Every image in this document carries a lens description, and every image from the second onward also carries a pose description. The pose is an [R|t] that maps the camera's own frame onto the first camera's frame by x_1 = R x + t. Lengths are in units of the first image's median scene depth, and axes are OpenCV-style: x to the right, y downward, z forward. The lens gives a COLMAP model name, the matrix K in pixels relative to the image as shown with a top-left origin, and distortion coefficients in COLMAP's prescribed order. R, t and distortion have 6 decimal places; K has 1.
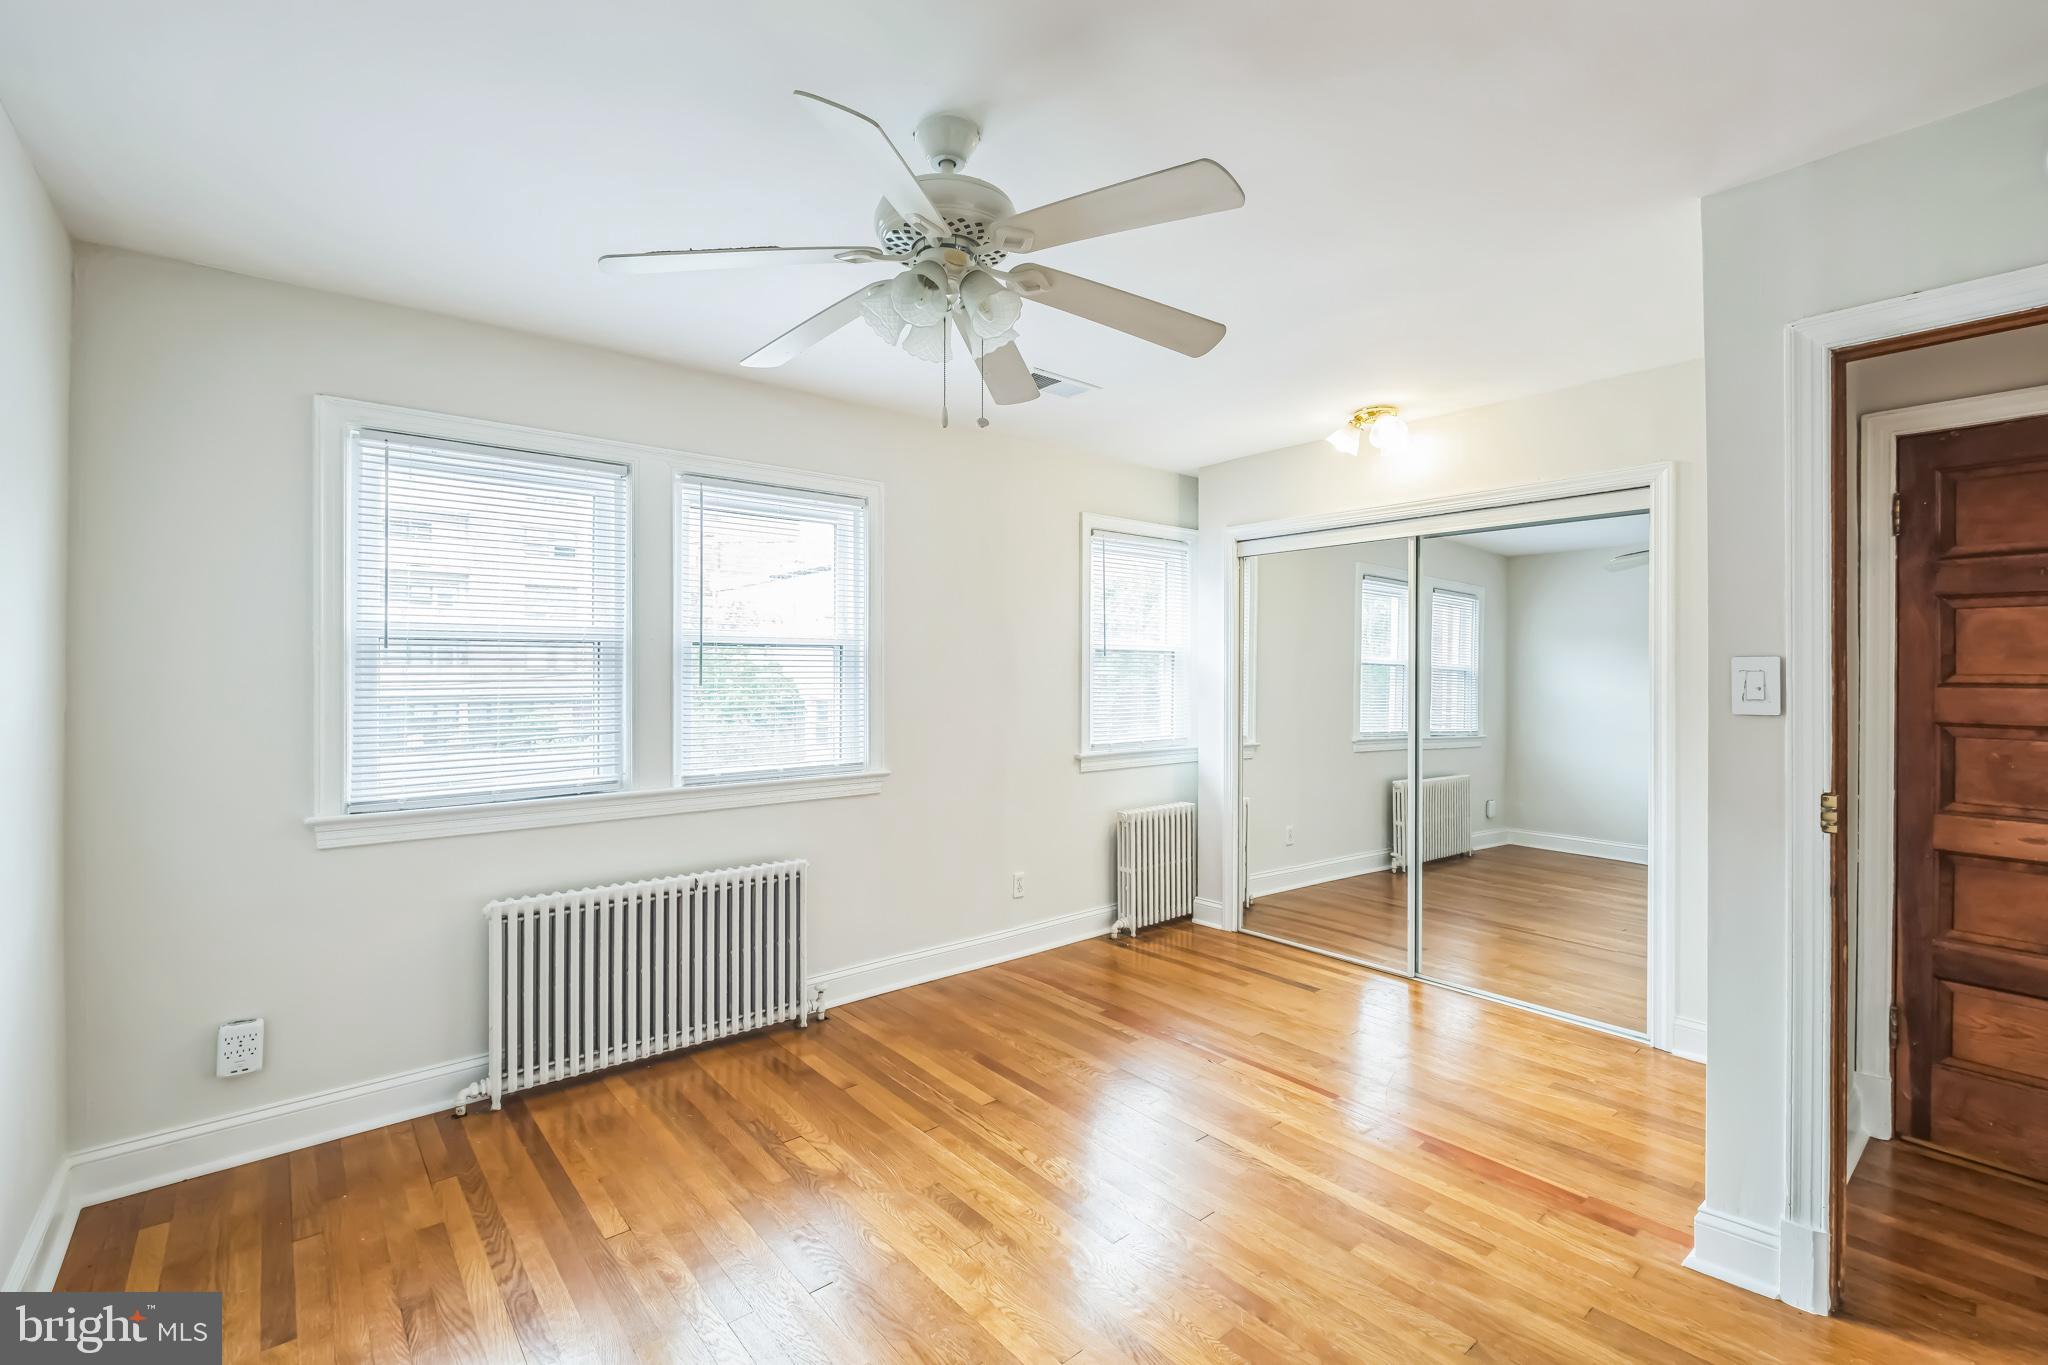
lens RADIAL K [[907.0, 0, 994.5], [0, 907.0, 686.2], [0, 0, 1]] dist [0.003711, -0.005958]
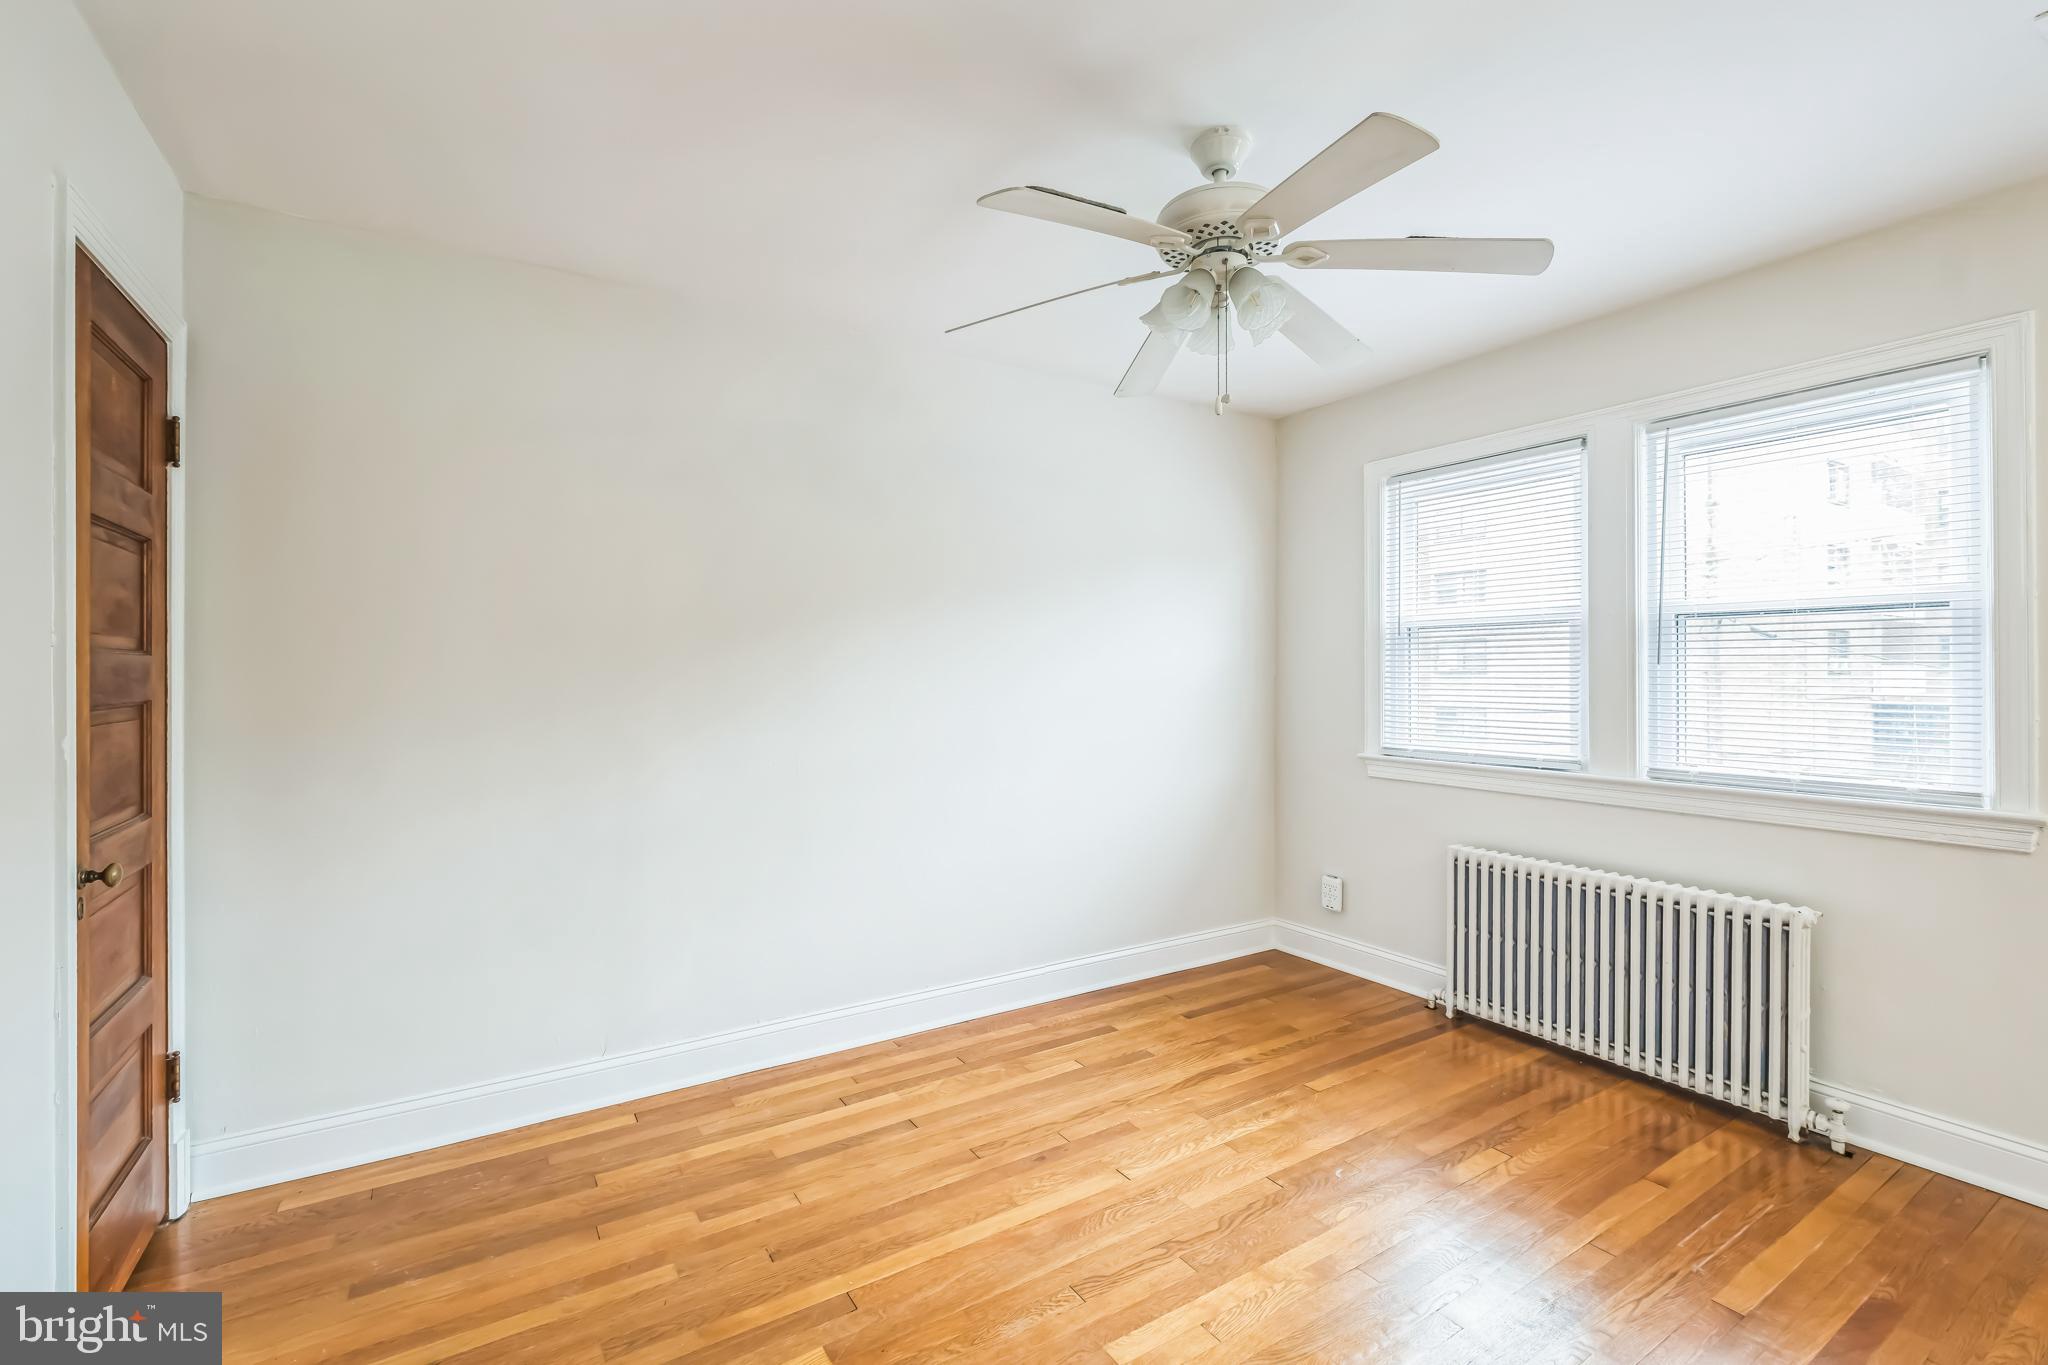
lens RADIAL K [[907.0, 0, 1020.7], [0, 907.0, 675.9], [0, 0, 1]] dist [0.003711, -0.005958]
pose [[-0.134394, 0.012587, -0.990848, 0.678281], [-0.010067, 0.999850, 0.014067, 0.004347], [0.990877, 0.011866, -0.134247, 0.567748]]
